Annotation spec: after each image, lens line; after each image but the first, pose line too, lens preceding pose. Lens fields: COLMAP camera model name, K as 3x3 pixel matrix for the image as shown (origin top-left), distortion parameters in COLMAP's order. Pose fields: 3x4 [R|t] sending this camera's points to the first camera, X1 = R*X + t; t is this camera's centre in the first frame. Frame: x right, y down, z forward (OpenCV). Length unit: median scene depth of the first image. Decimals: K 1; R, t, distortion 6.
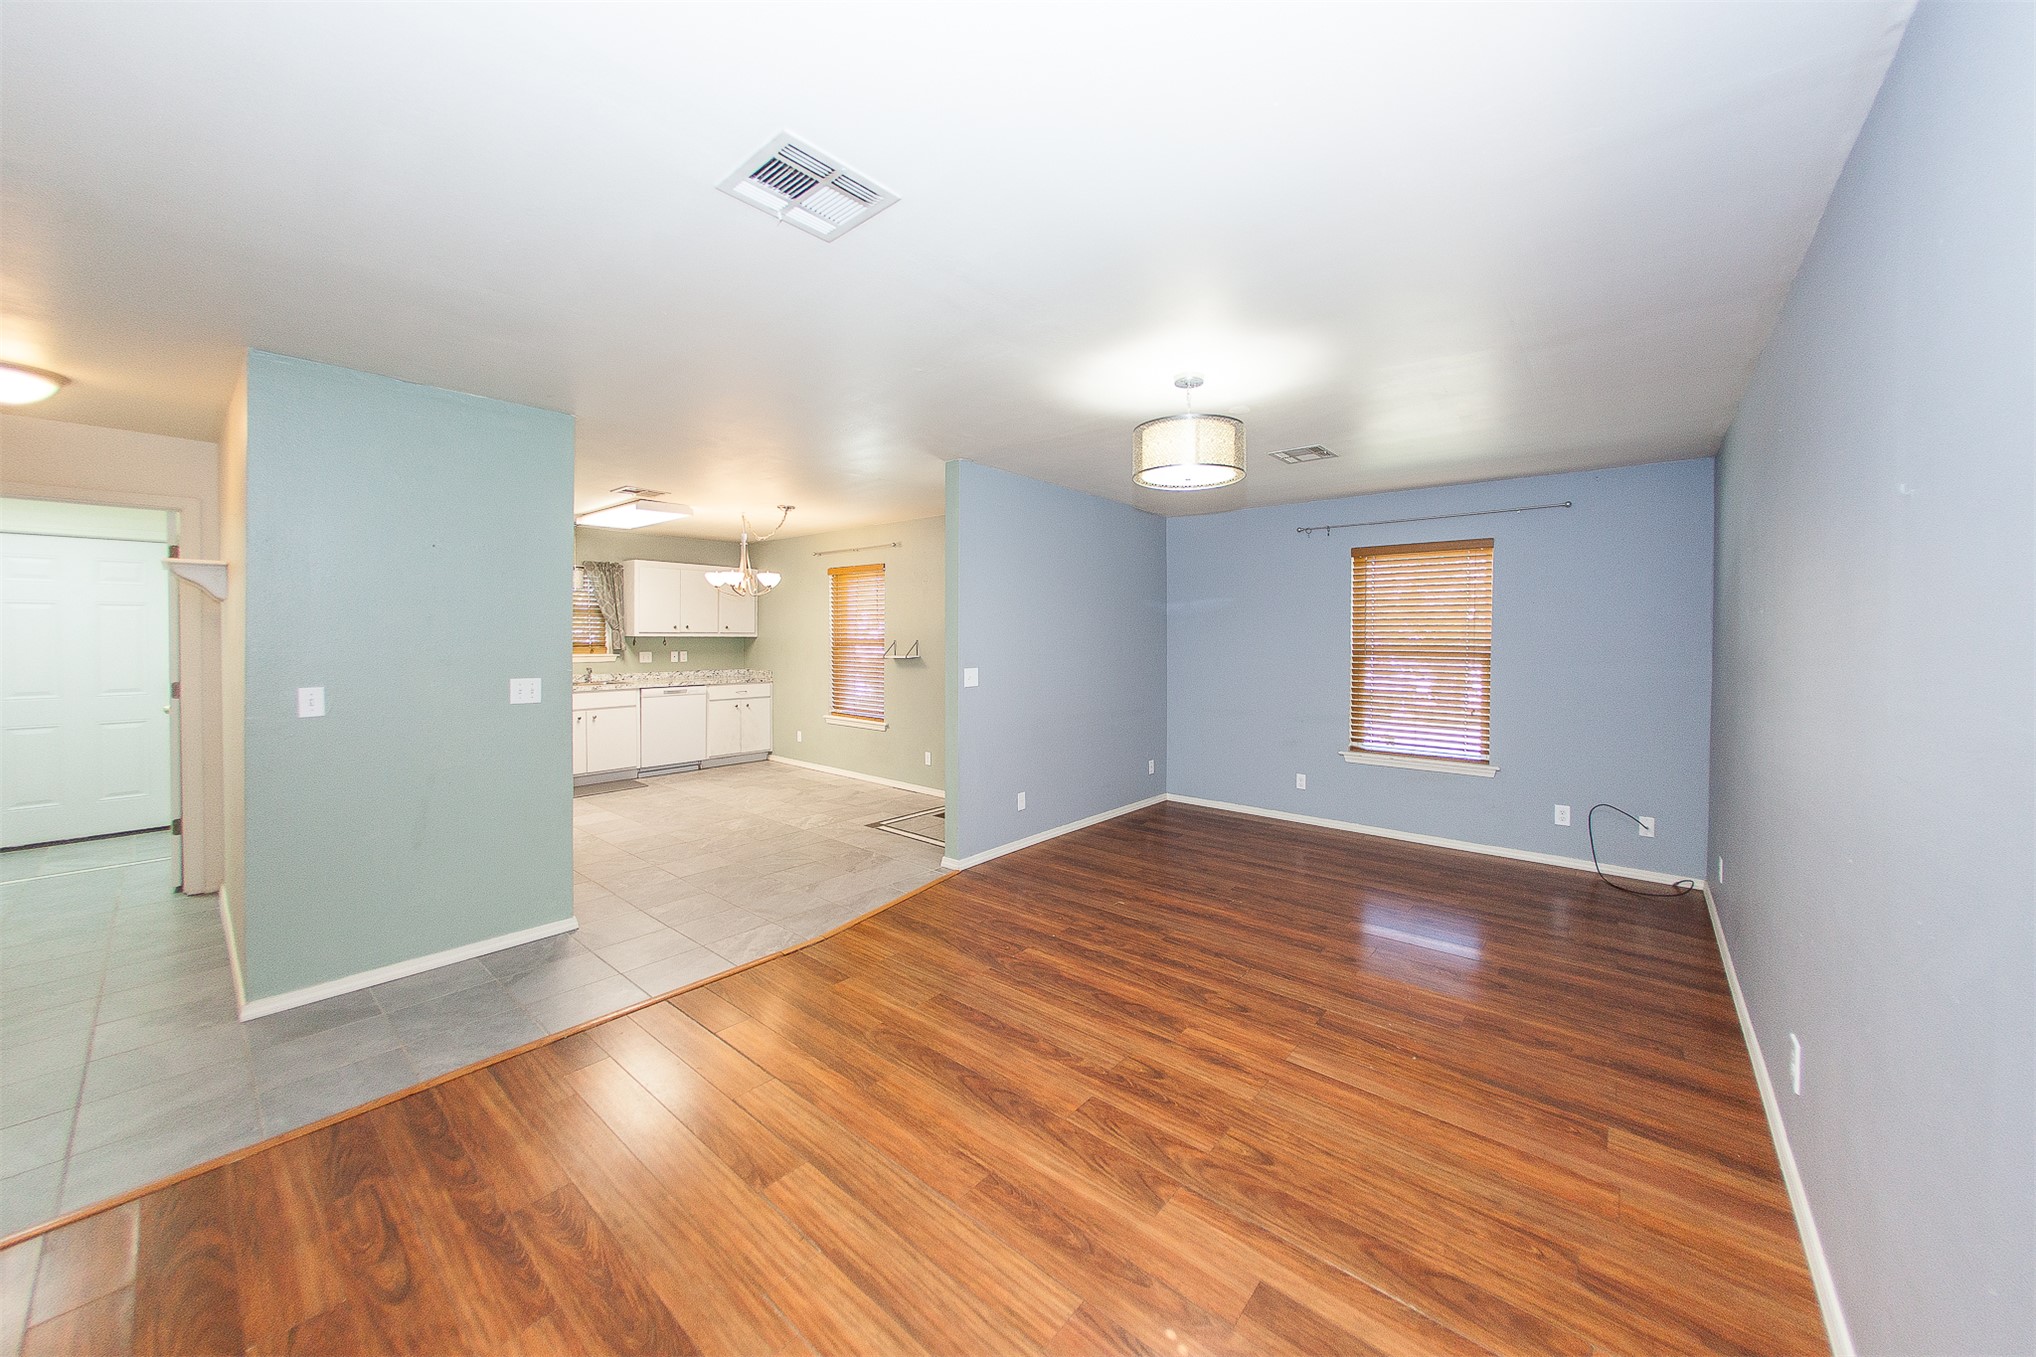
lens RADIAL K [[745.9, 0, 1081.7], [0, 745.9, 642.8], [0, 0, 1]] dist [-0.001917, 0.000104]
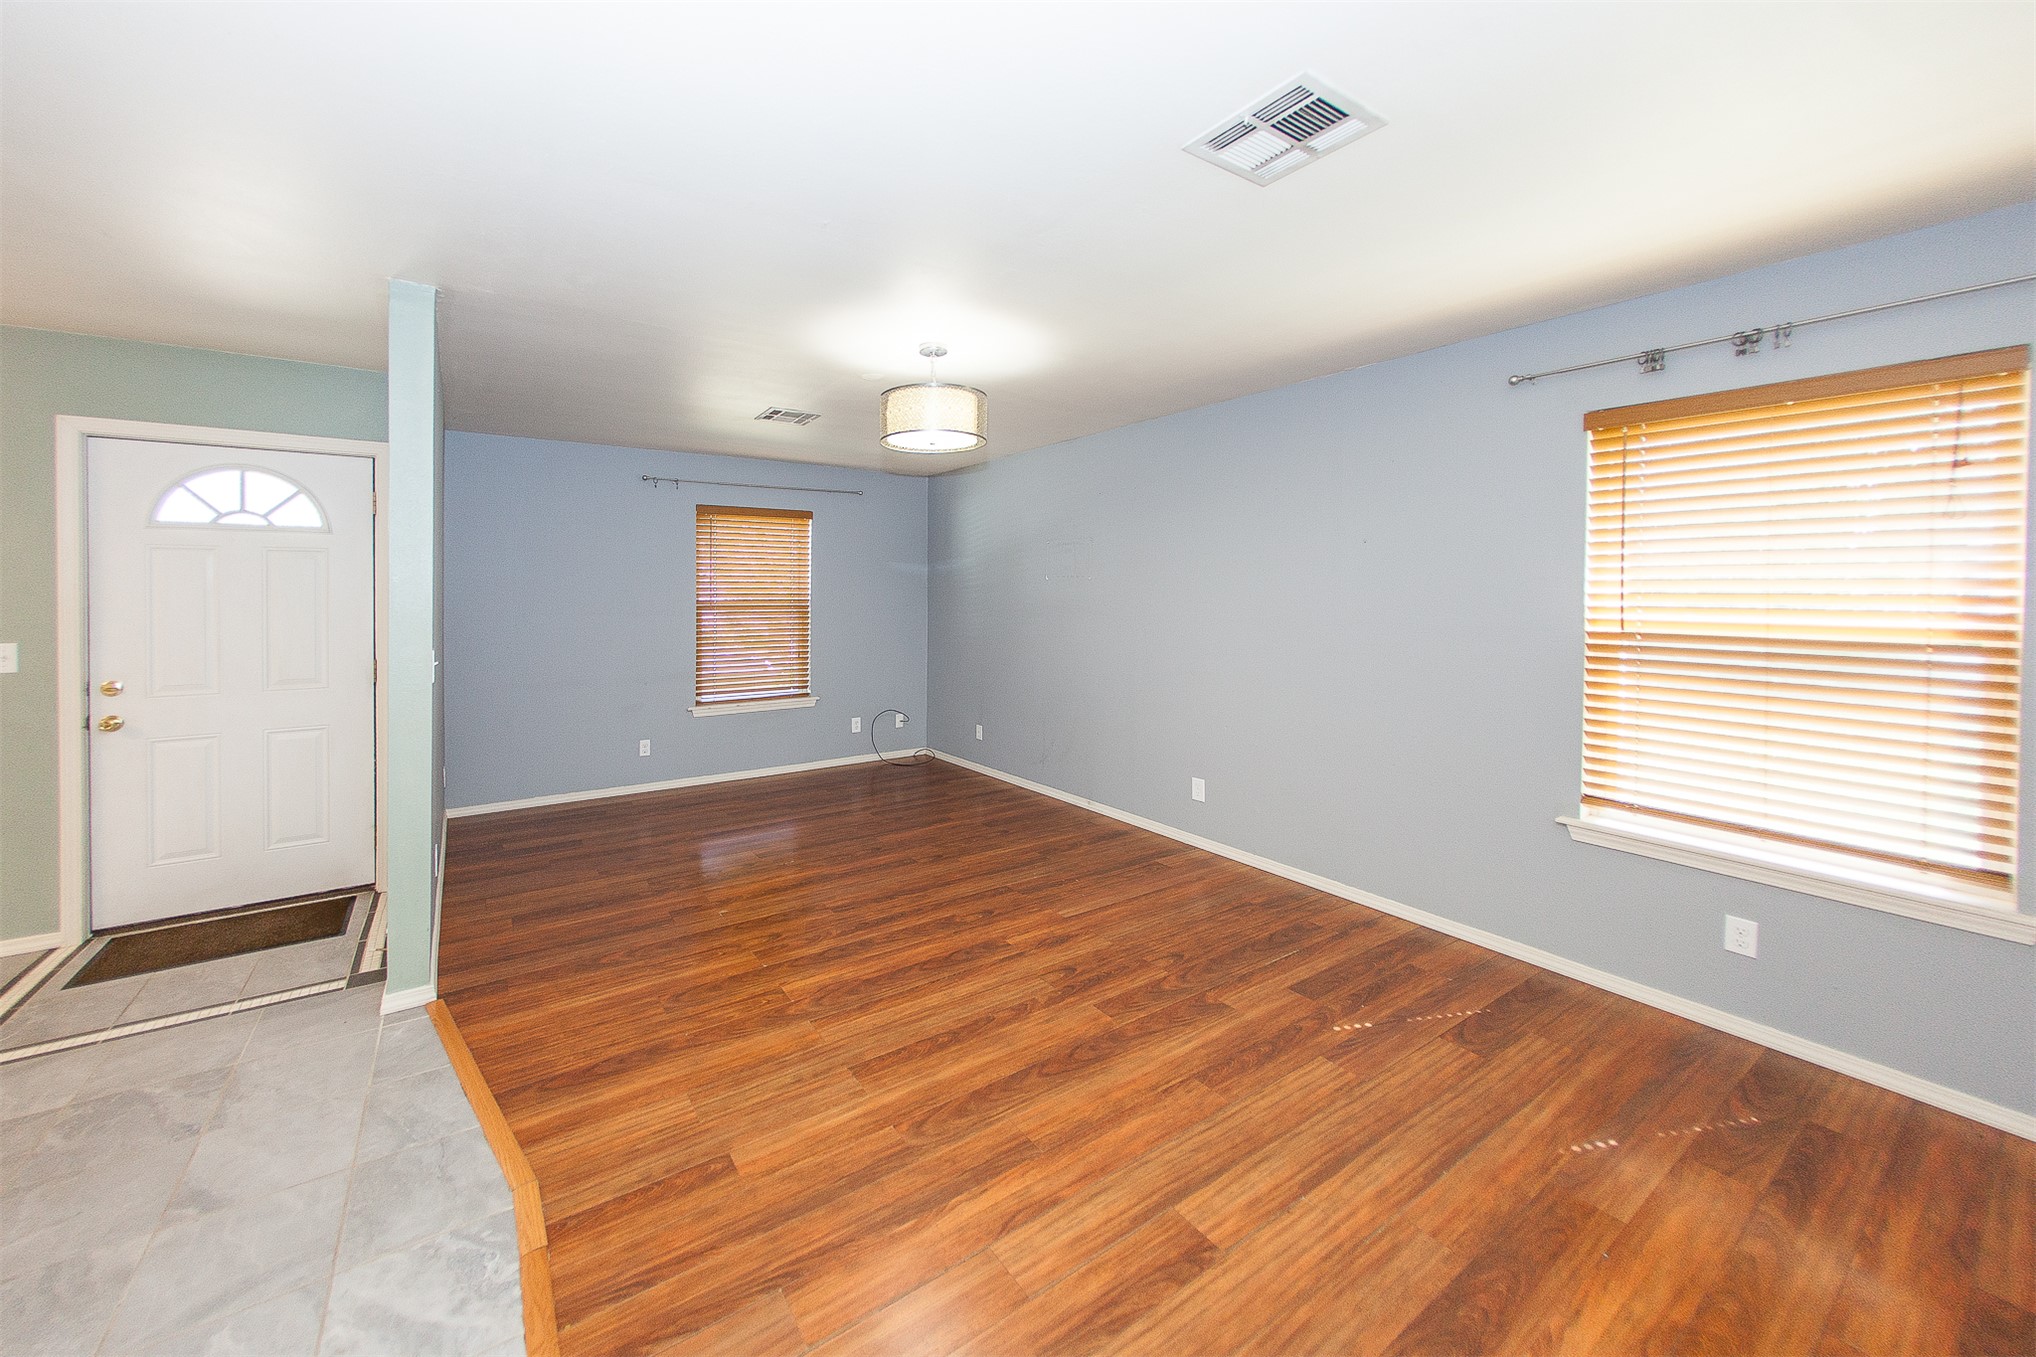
lens RADIAL K [[744.8, 0, 920.8], [0, 744.8, 598.4], [0, 0, 1]] dist [-0.001595, -0.000051]
pose [[0.335089, -0.013805, 0.942085, -0.826164], [0.012545, 0.999869, 0.010190, -0.010902], [-0.942103, 0.008404, 0.335218, 0.641938]]
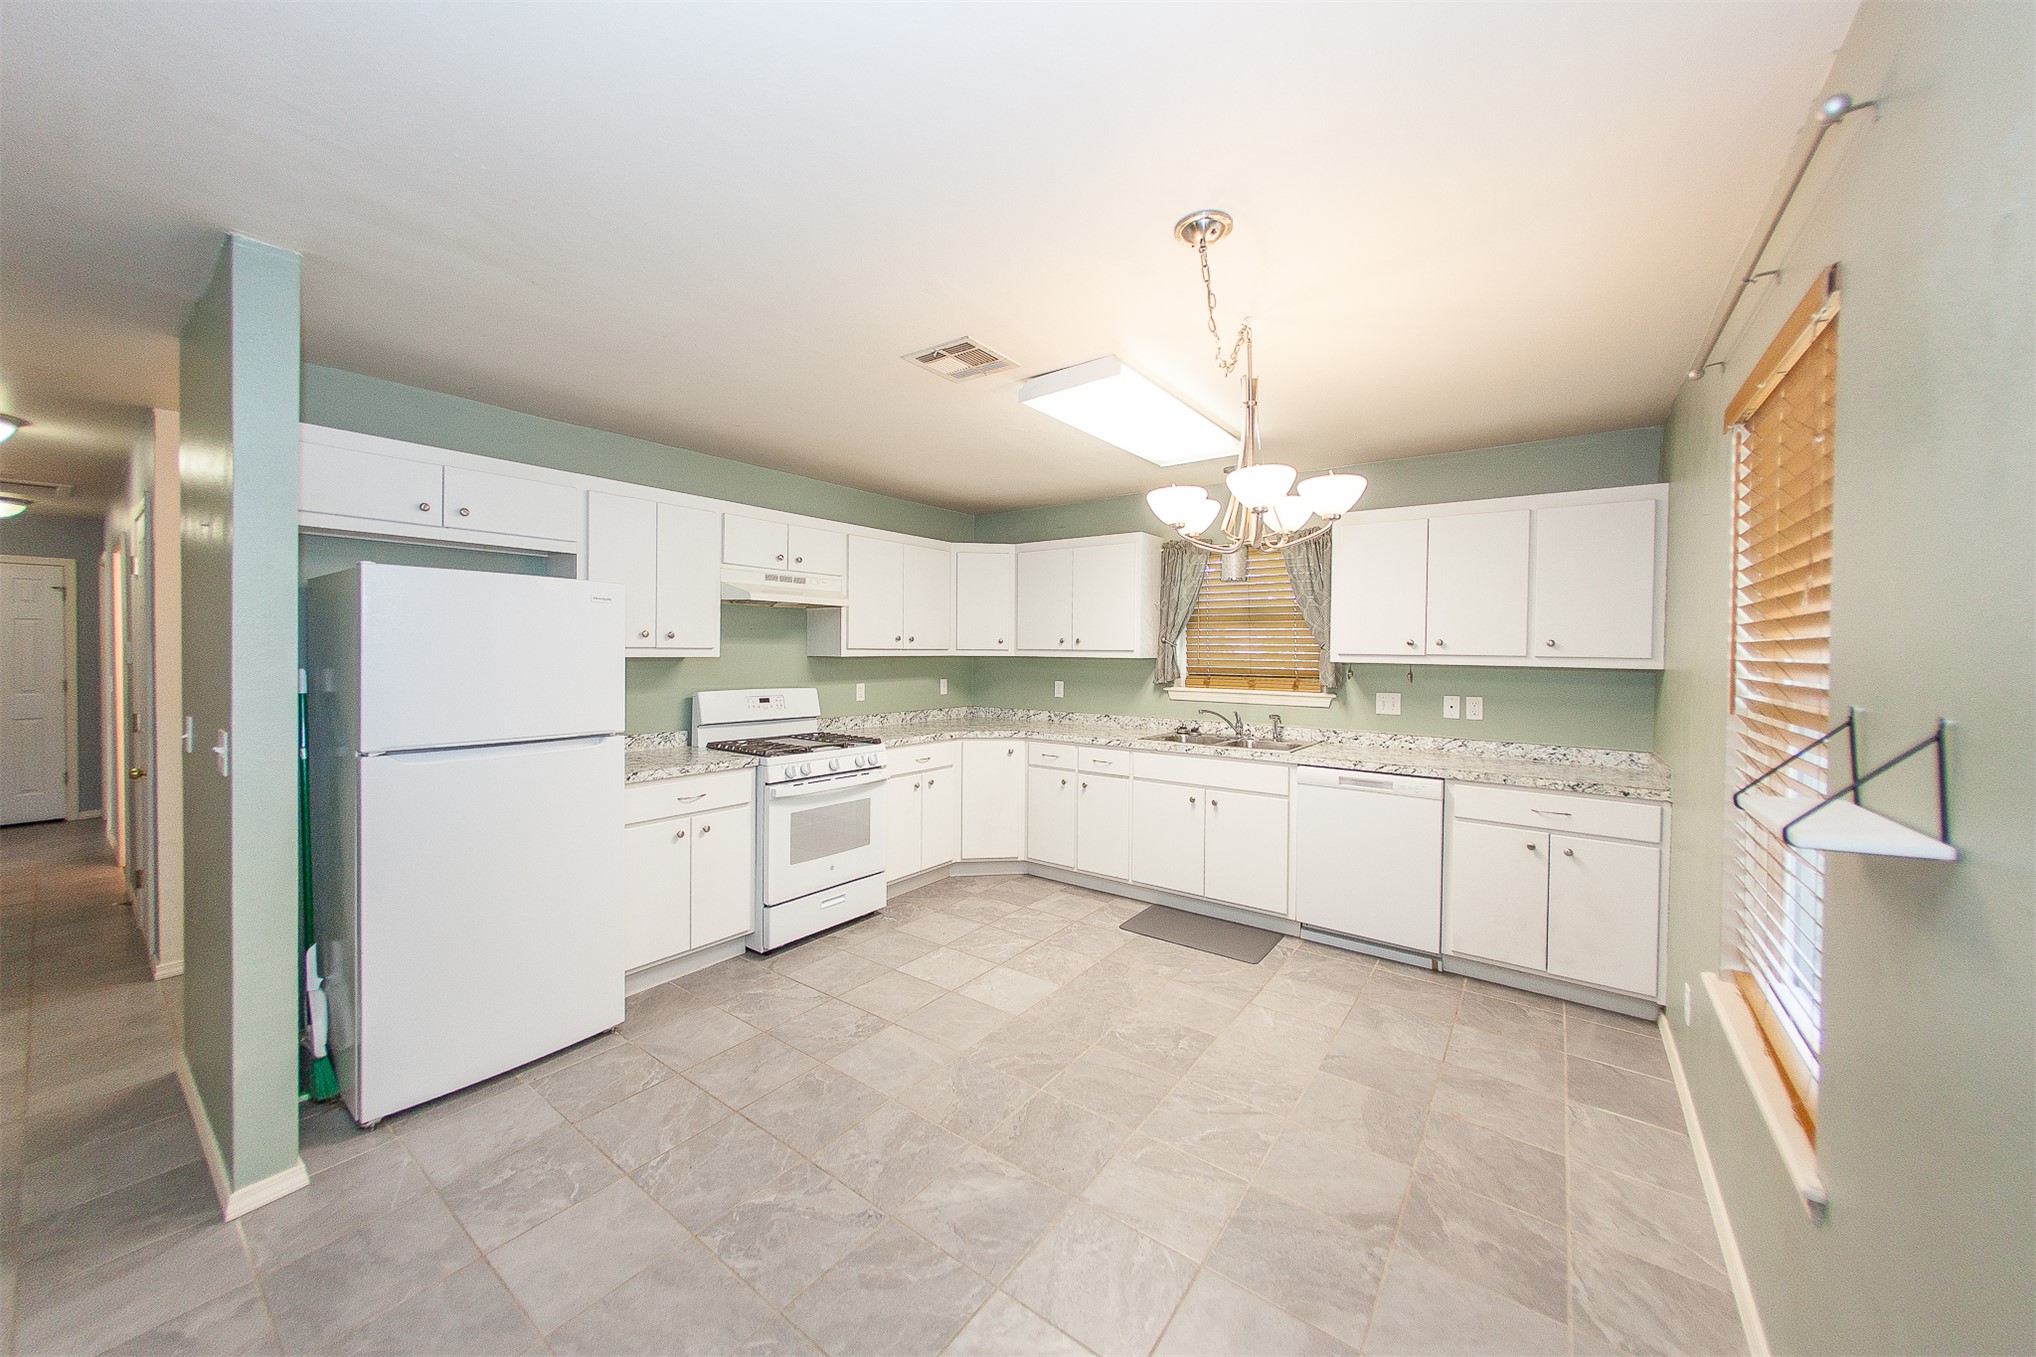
lens RADIAL K [[754.3, 0, 969.0], [0, 754.3, 656.5], [0, 0, 1]] dist [0.001283, 0.000029]
pose [[-0.002434, 0.008927, -0.999957, -0.178798], [-0.017854, 0.999800, 0.008969, -0.030162], [0.999838, 0.017875, -0.002274, 1.771533]]
